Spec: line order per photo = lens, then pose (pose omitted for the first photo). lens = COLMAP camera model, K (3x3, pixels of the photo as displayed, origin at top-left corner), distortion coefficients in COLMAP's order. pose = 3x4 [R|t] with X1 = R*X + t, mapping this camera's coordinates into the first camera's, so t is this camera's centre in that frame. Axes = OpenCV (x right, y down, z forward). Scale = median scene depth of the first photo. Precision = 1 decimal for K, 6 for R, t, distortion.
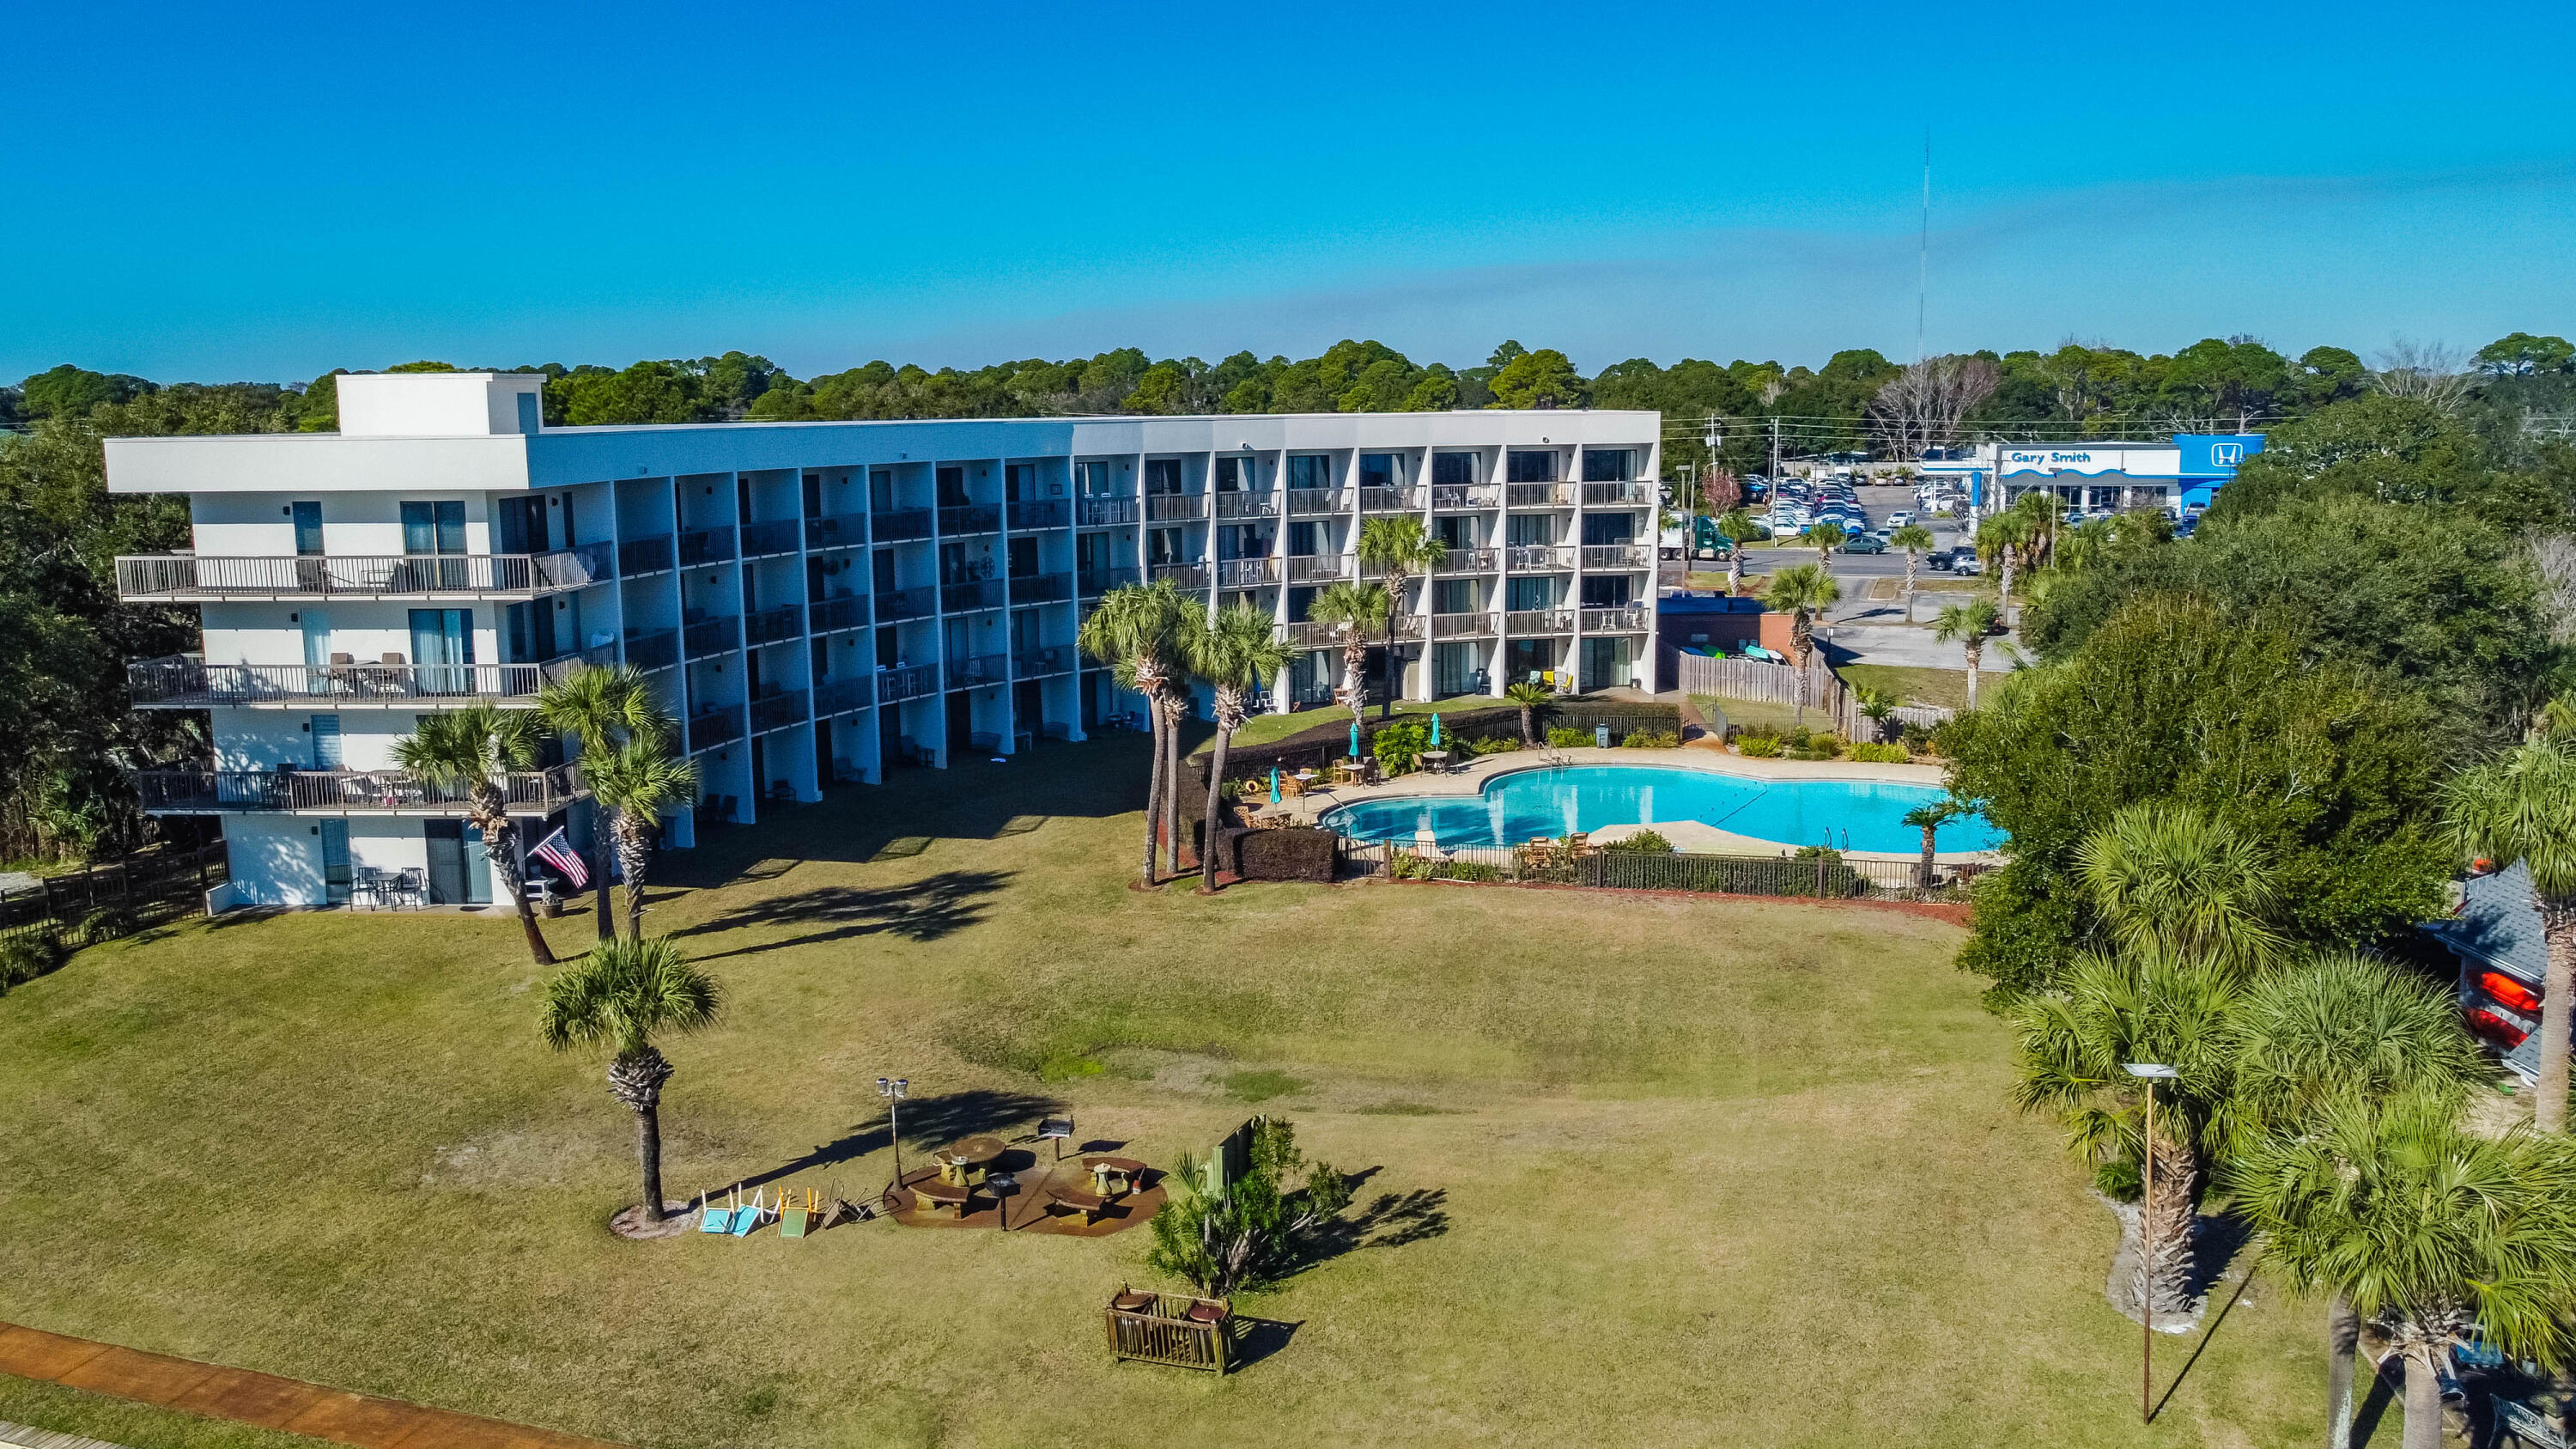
lens RADIAL K [[1945.8, 0, 1288.3], [0, 1945.8, 714.3], [0, 0, 1]] dist [-0.034605, -0.003173]
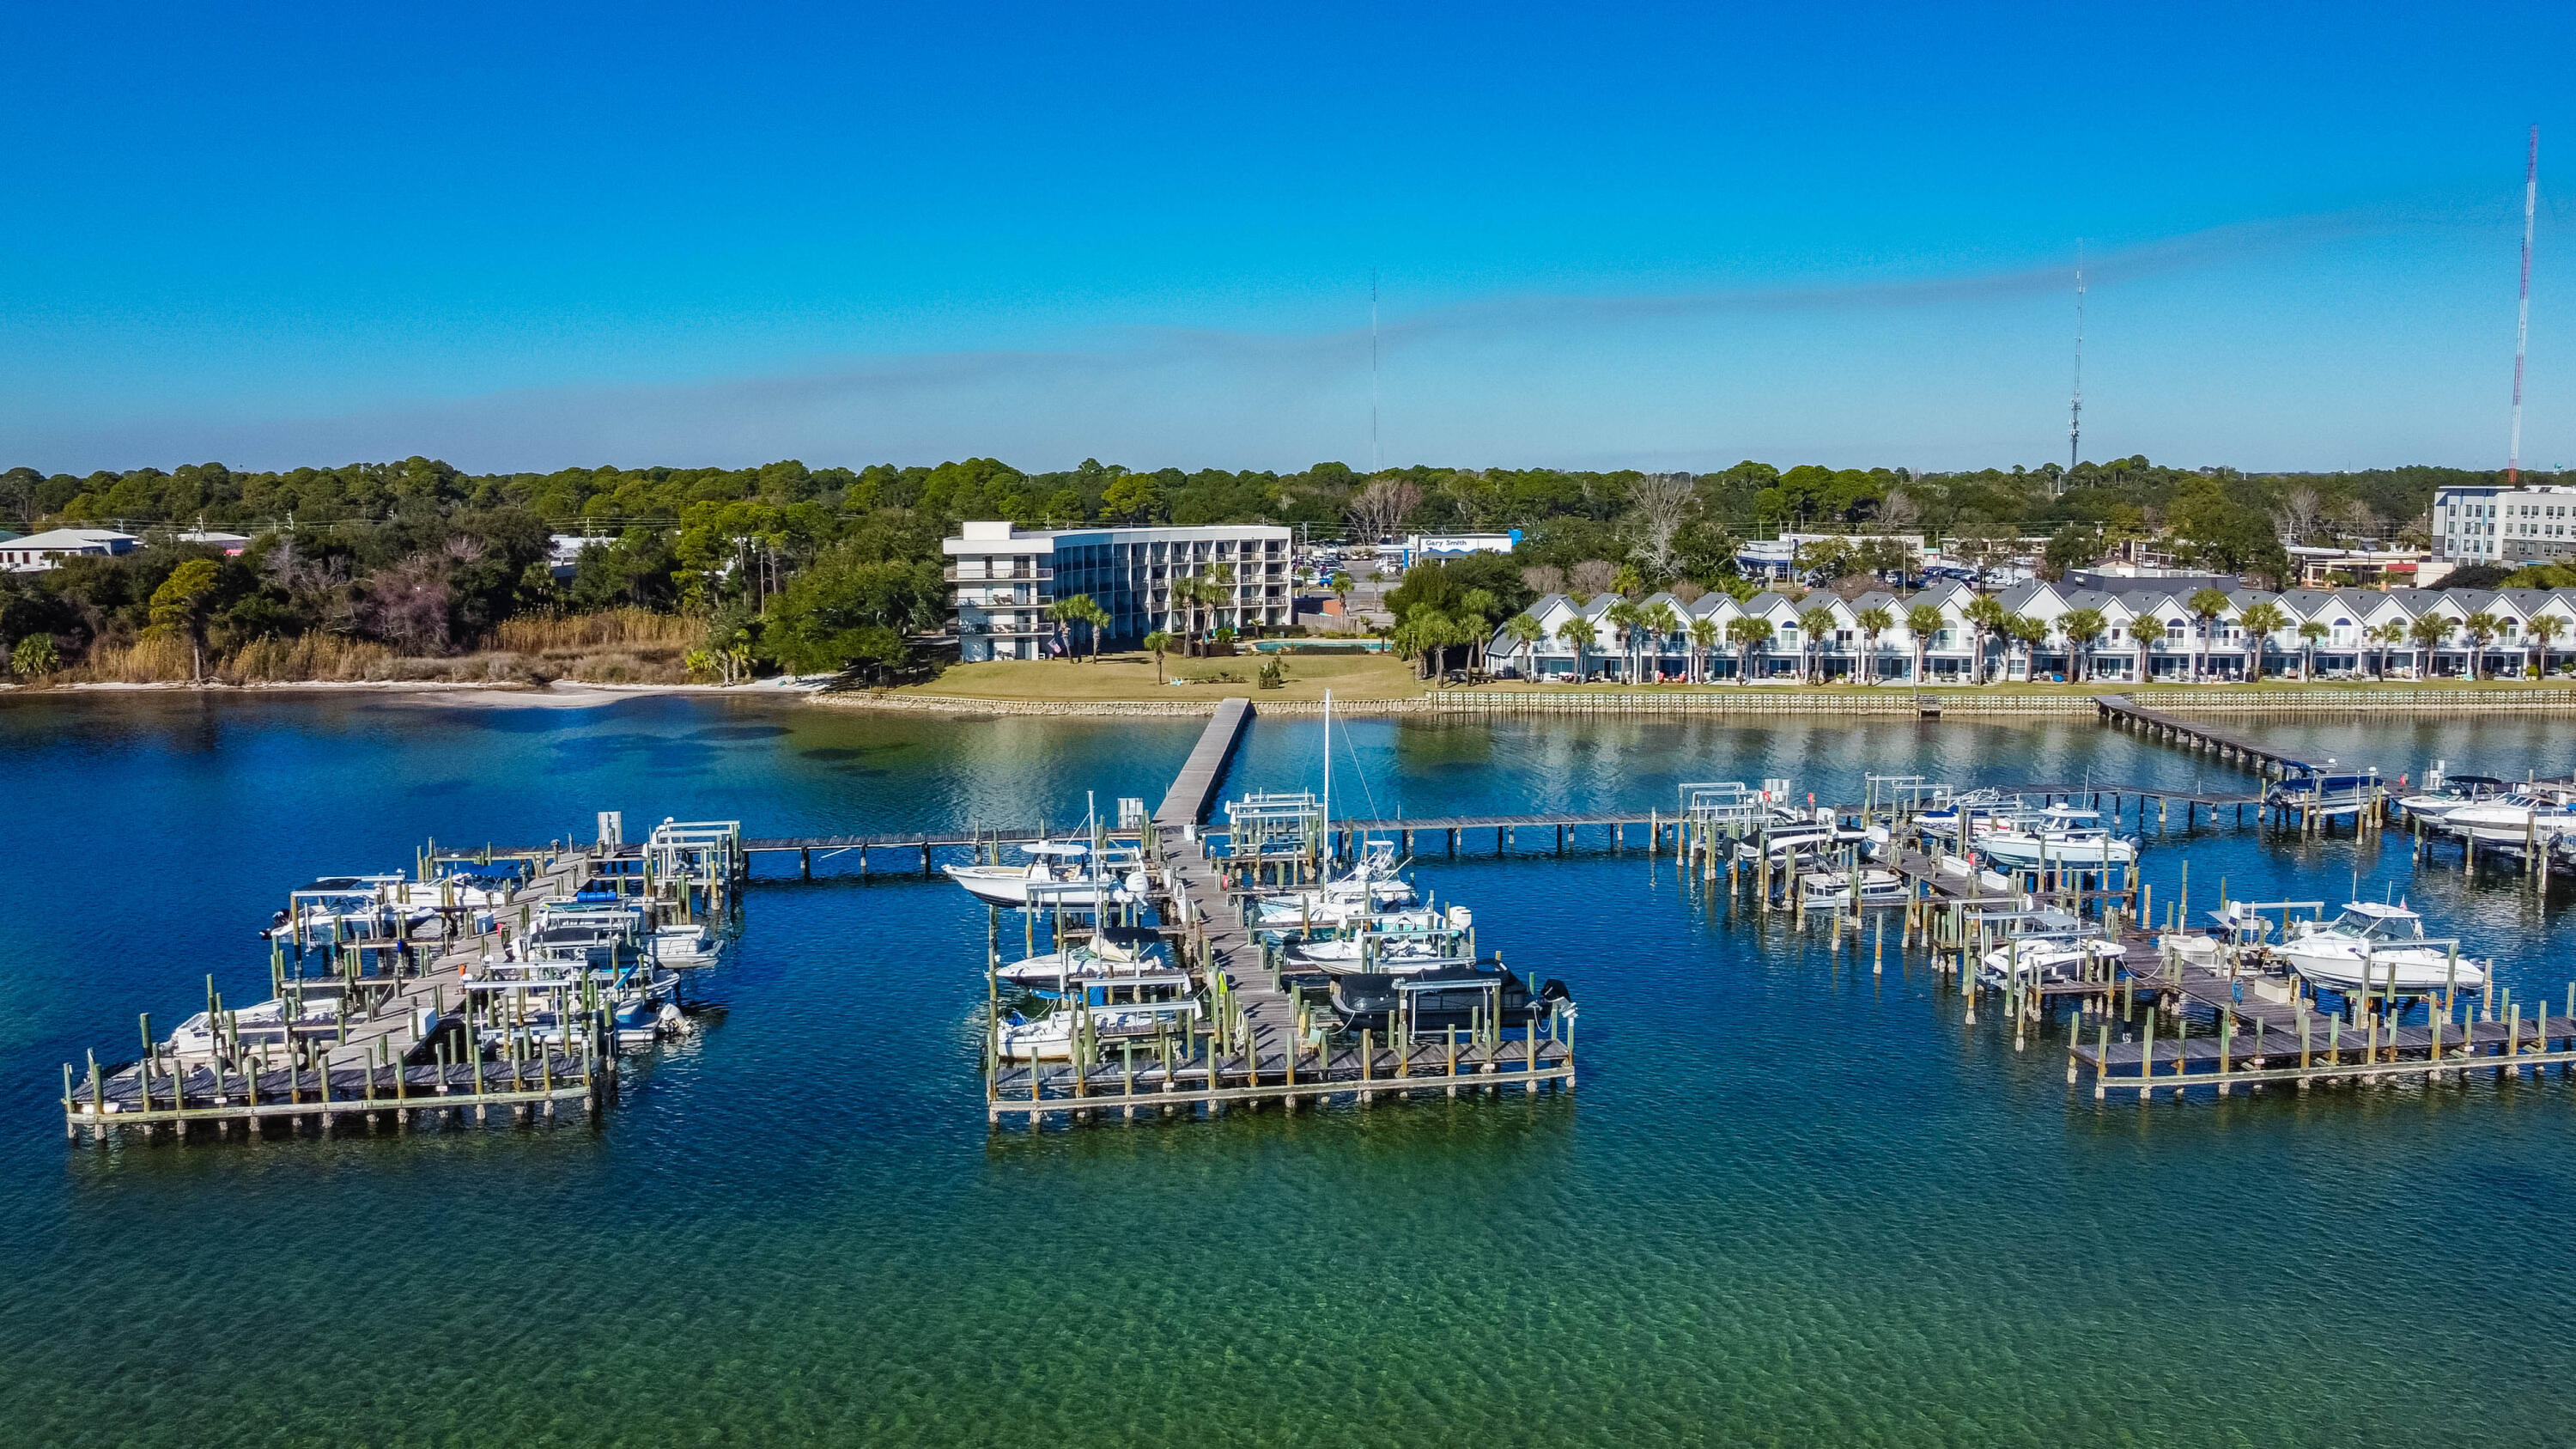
lens RADIAL K [[1945.8, 0, 1286.7], [0, 1945.8, 726.3], [0, 0, 1]] dist [-0.034605, -0.003173]
pose [[0.964915, -0.026775, 0.261192, -0.577899], [0.036482, 0.998809, -0.032387, 0.232118], [-0.260014, 0.040779, 0.964743, -1.780086]]
